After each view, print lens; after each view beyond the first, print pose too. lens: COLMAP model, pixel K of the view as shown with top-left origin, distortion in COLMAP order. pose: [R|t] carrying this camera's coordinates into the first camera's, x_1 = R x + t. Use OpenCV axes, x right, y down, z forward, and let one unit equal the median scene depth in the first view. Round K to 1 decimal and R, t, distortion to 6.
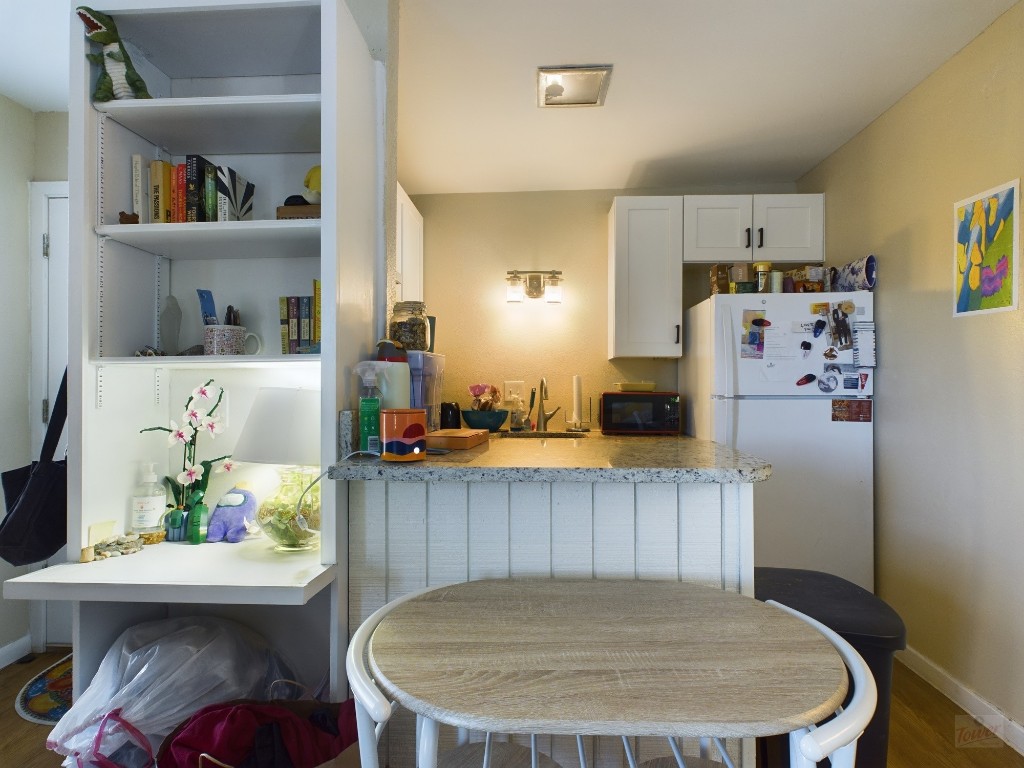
lens RADIAL K [[539.1, 0, 511.4], [0, 539.1, 382.0], [0, 0, 1]] dist [0.003144, -0.001636]
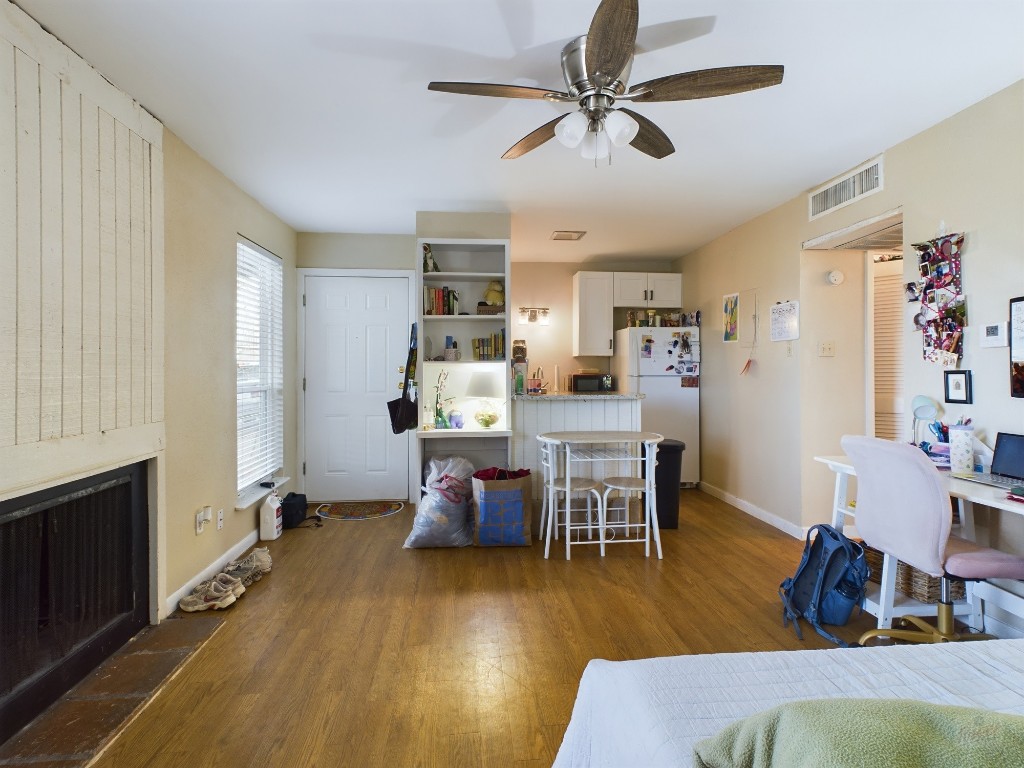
lens RADIAL K [[539.1, 0, 511.0], [0, 539.1, 368.6], [0, 0, 1]] dist [0.003144, -0.001636]
pose [[0.989614, -0.001586, 0.143741, -0.387066], [0.001237, 0.999996, 0.002516, -0.008000], [-0.143744, -0.002312, 0.989612, -1.030716]]
